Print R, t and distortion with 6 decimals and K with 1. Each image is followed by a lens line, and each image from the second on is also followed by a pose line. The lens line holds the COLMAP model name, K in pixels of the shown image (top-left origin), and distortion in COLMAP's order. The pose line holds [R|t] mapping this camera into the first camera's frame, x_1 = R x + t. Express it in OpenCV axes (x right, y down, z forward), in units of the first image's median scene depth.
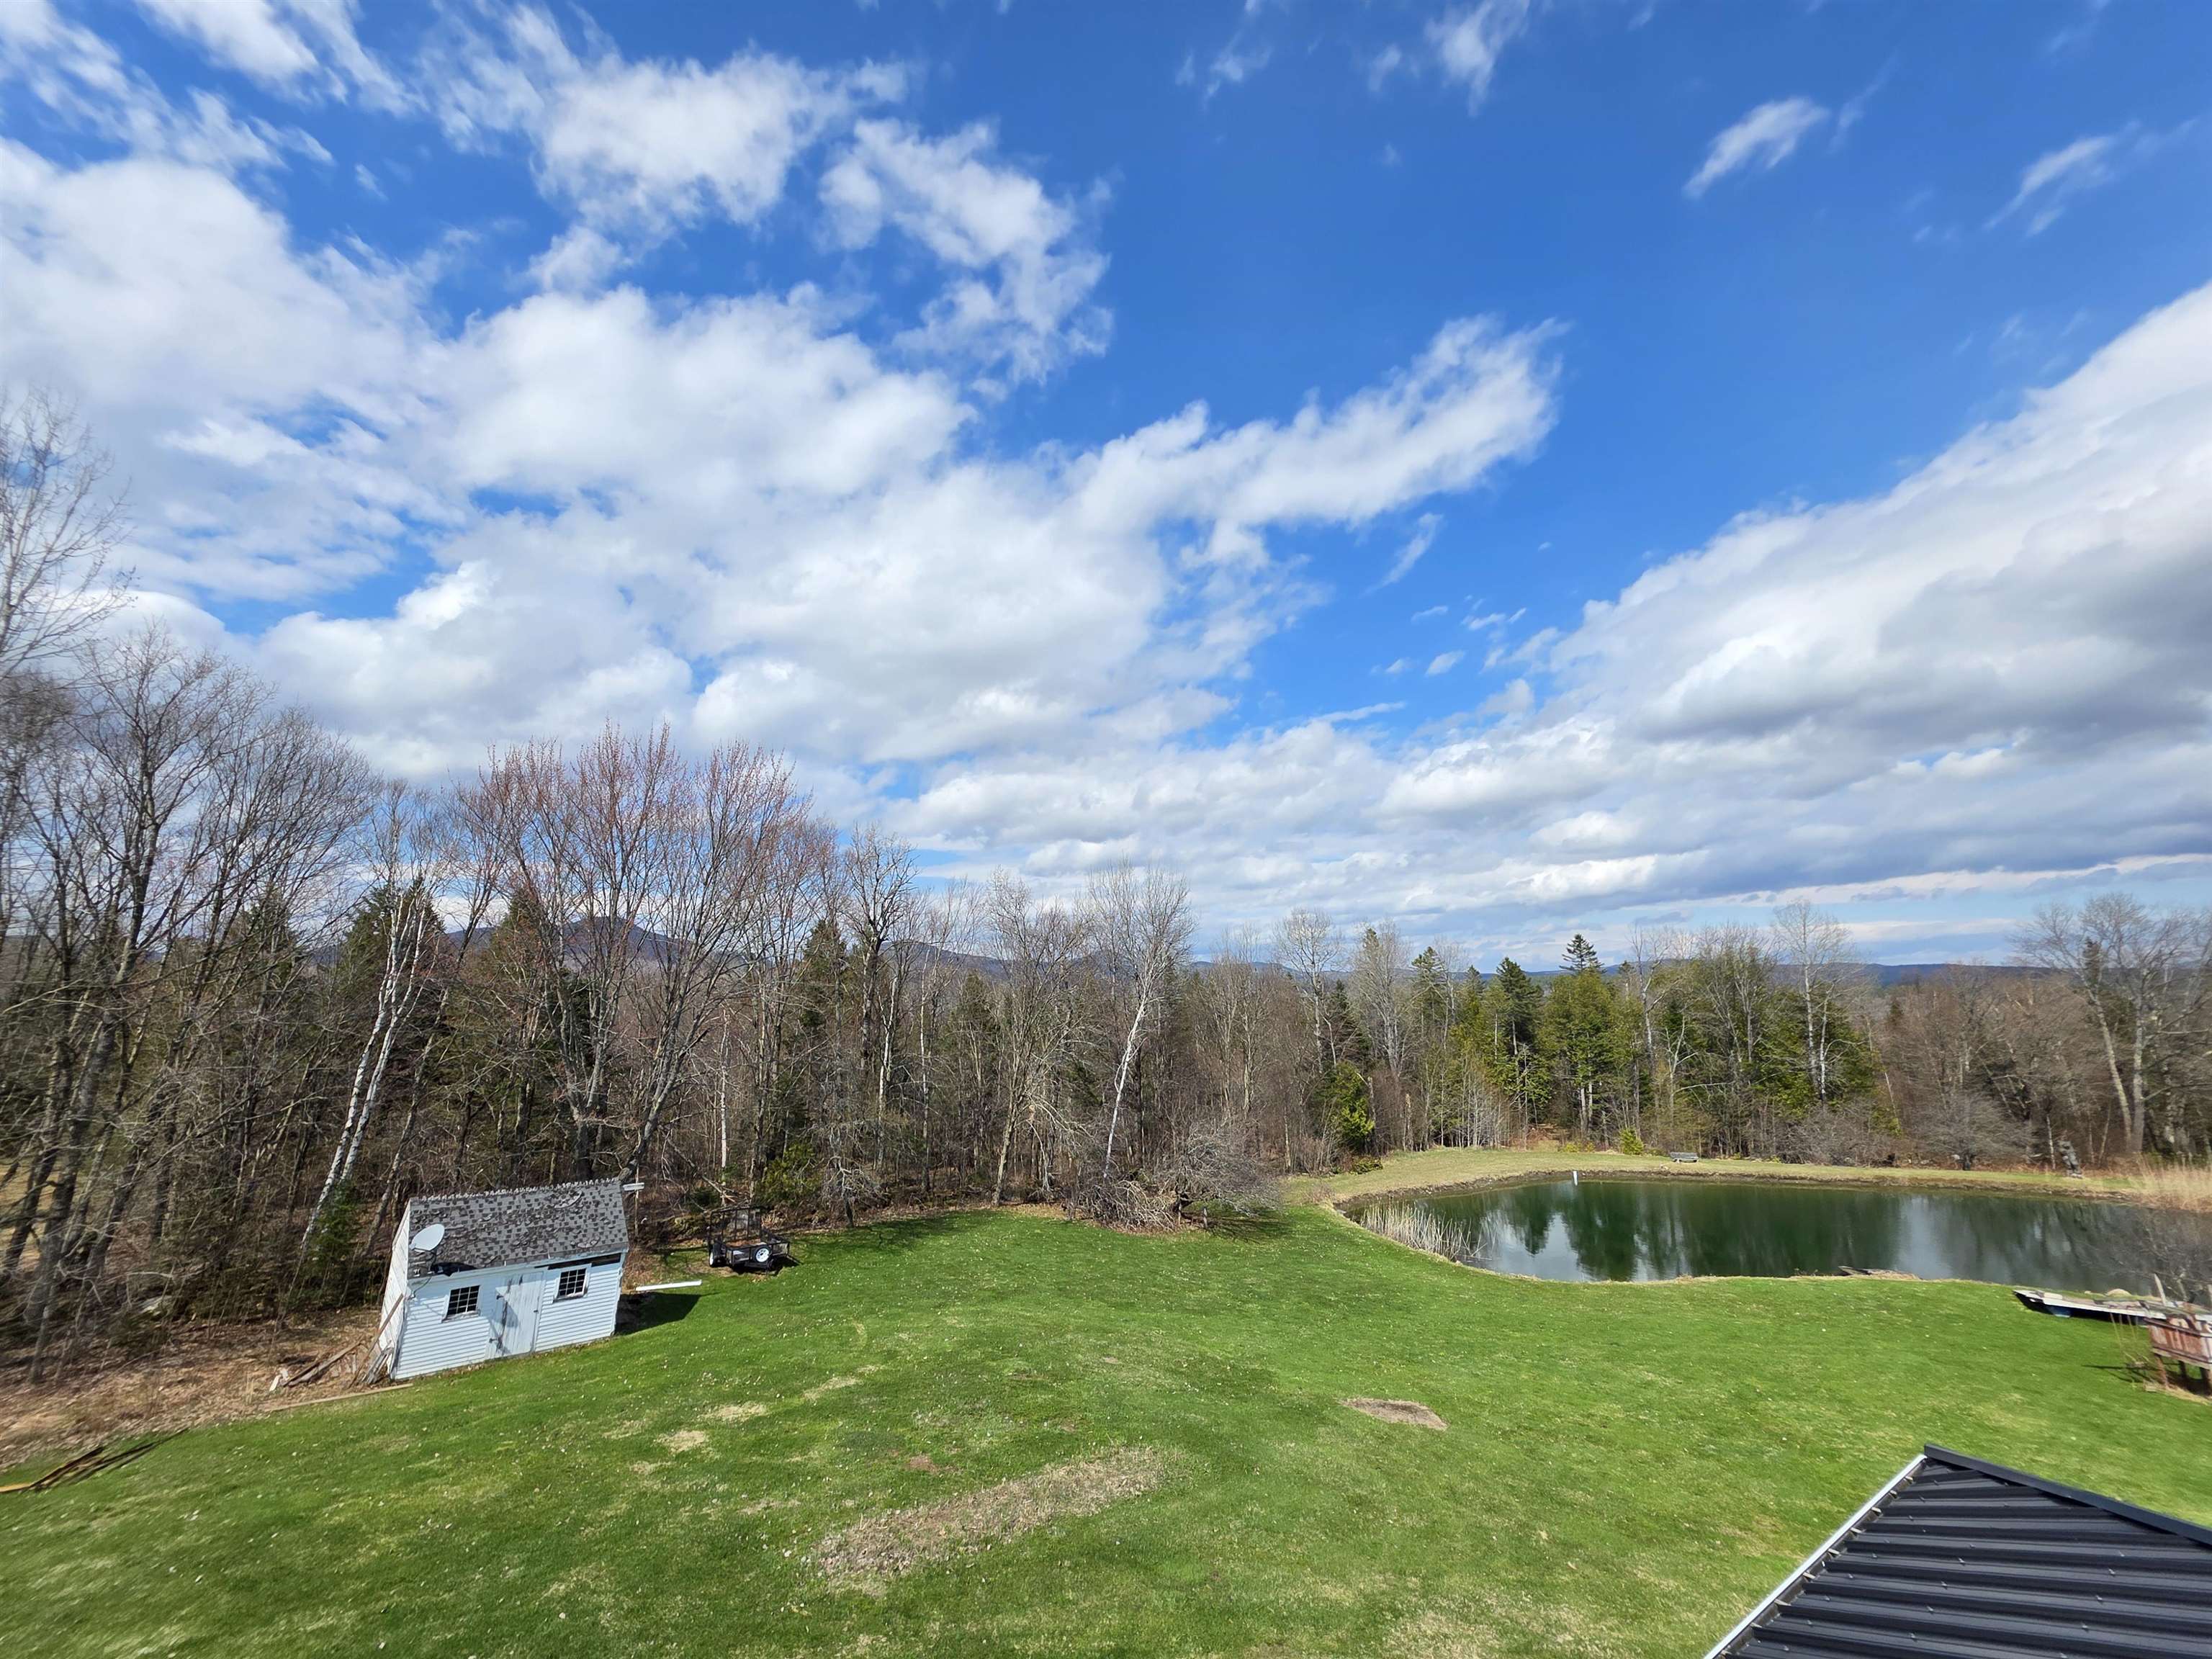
lens RADIAL K [[859.6, 0, 1126.8], [0, 859.6, 821.6], [0, 0, 1]] dist [0.000923, 0.000155]
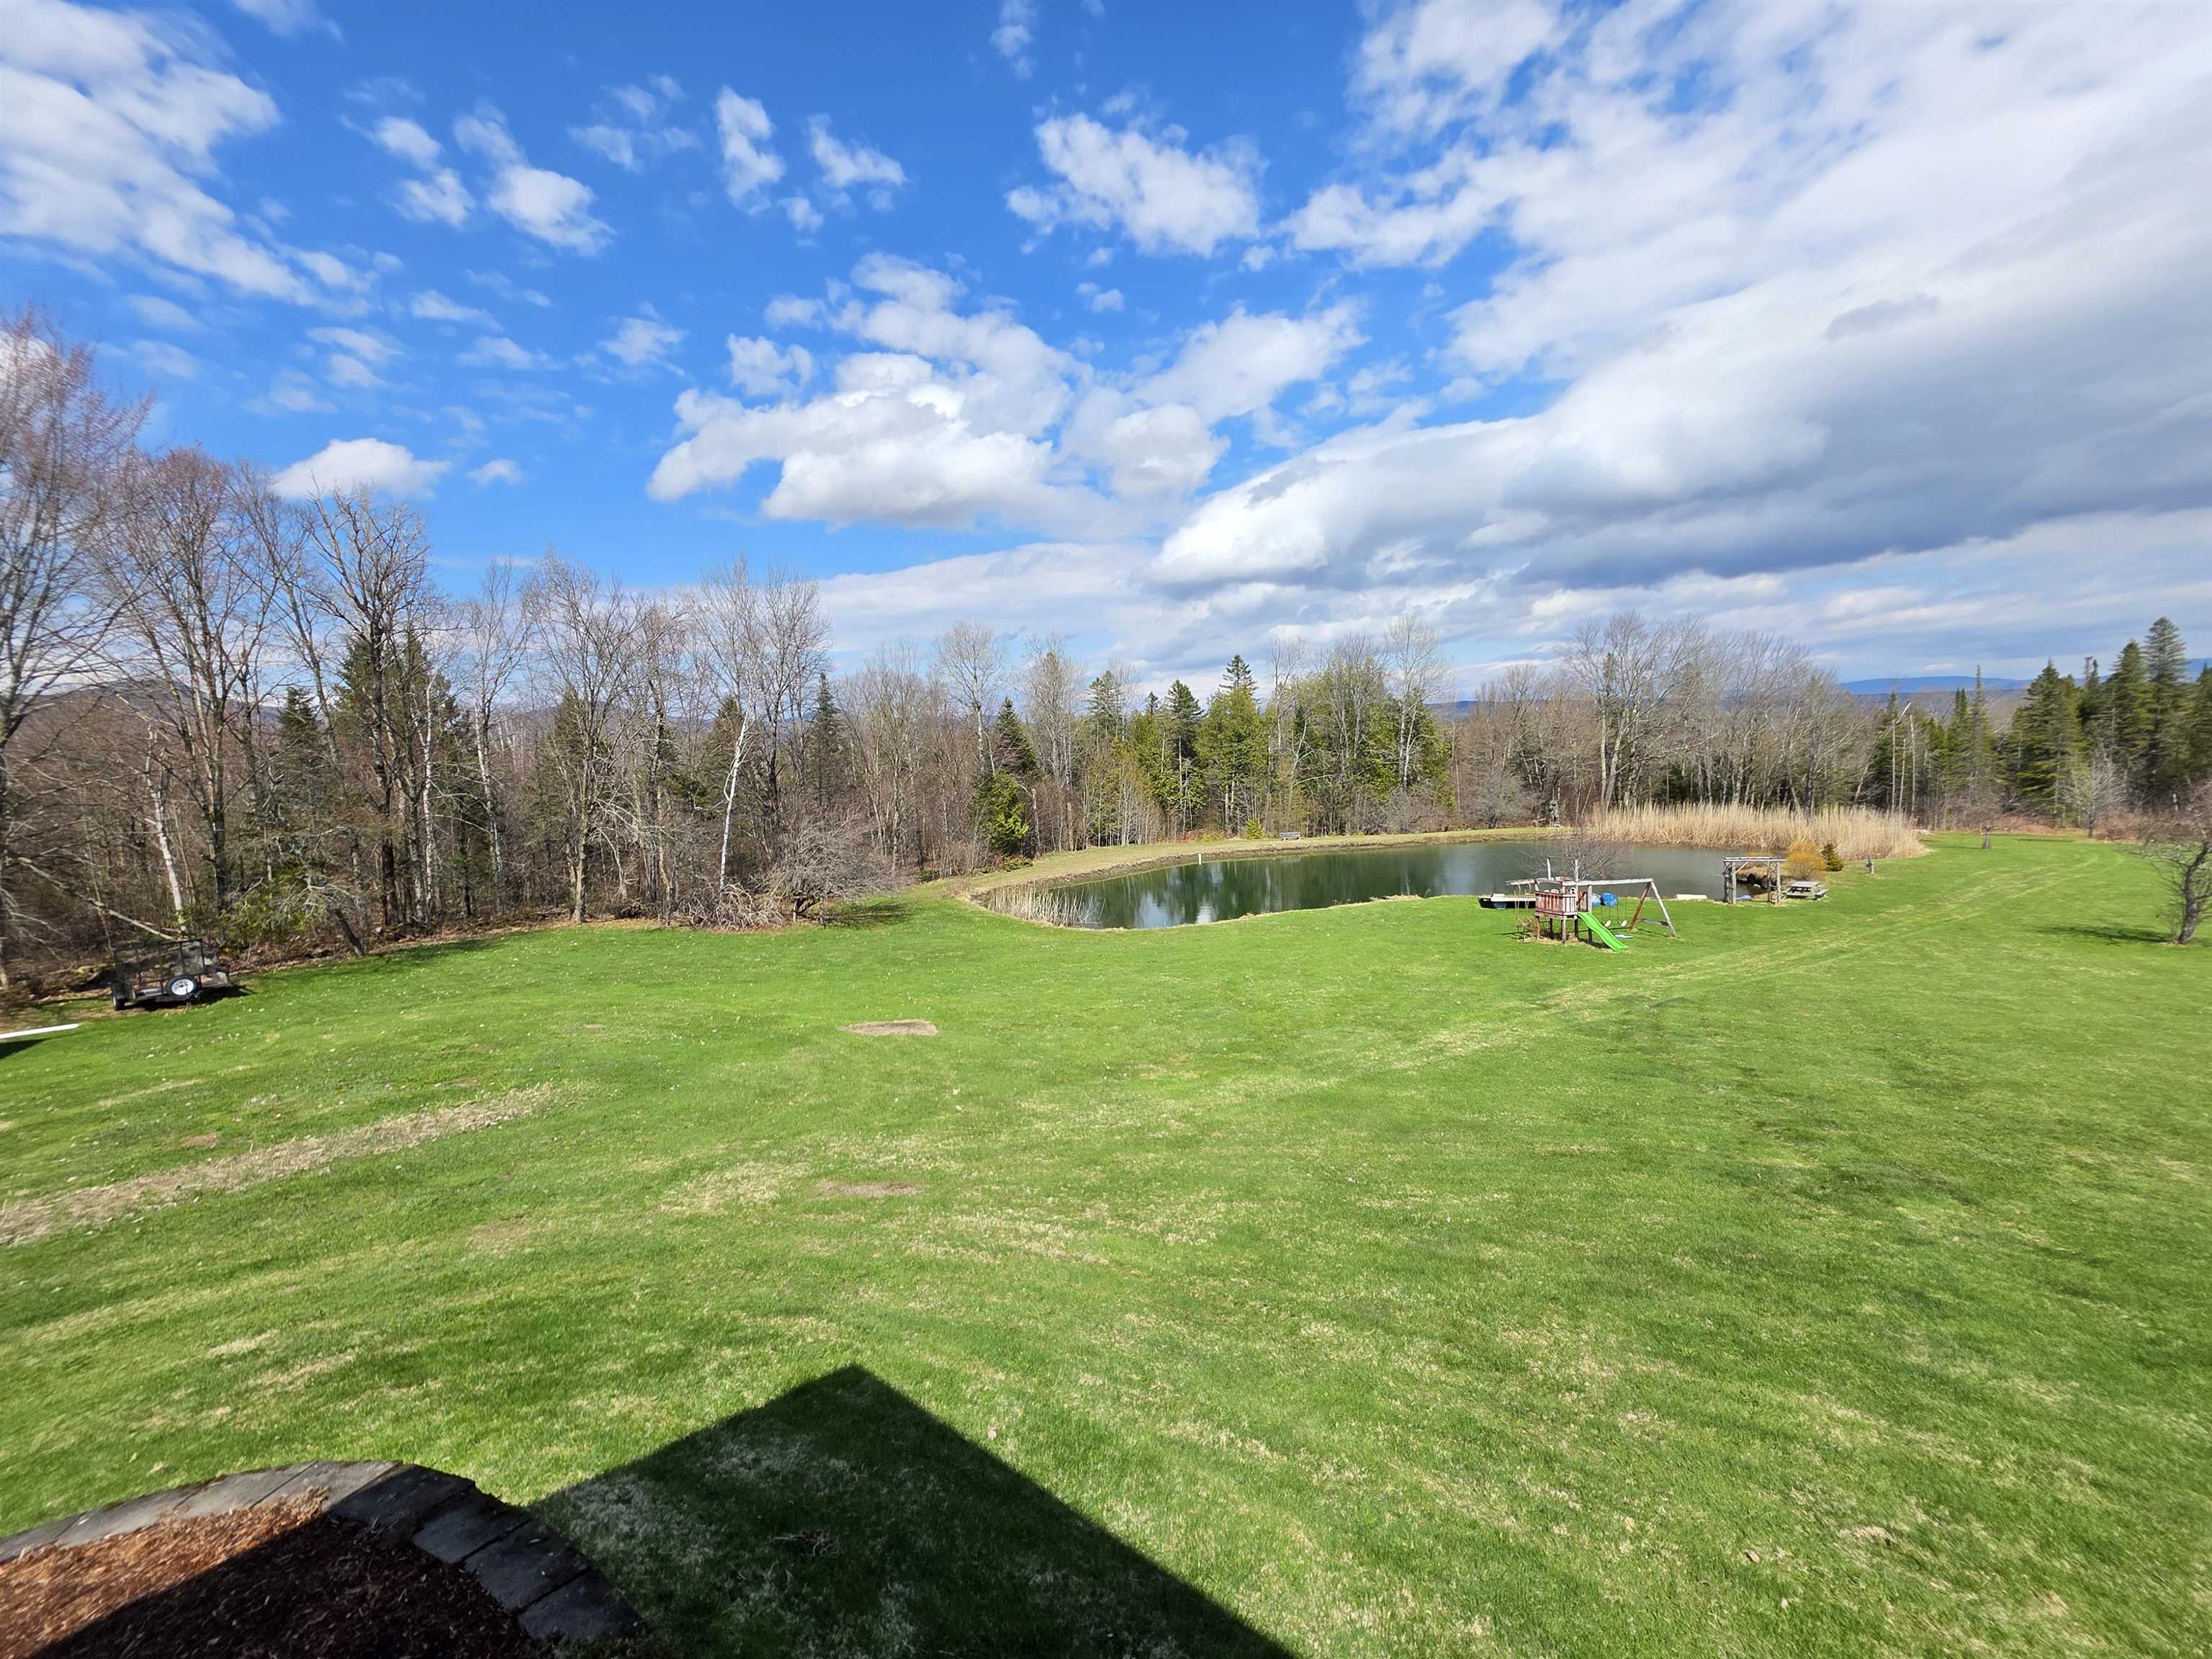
lens RADIAL K [[859.6, 0, 1121.9], [0, 859.6, 821.5], [0, 0, 1]] dist [0.000923, 0.000155]
pose [[0.953850, -0.060858, 0.294053, 0.091667], [-0.024440, 0.960265, 0.278018, 0.053951], [-0.299289, -0.272374, 0.914461, 0.021882]]
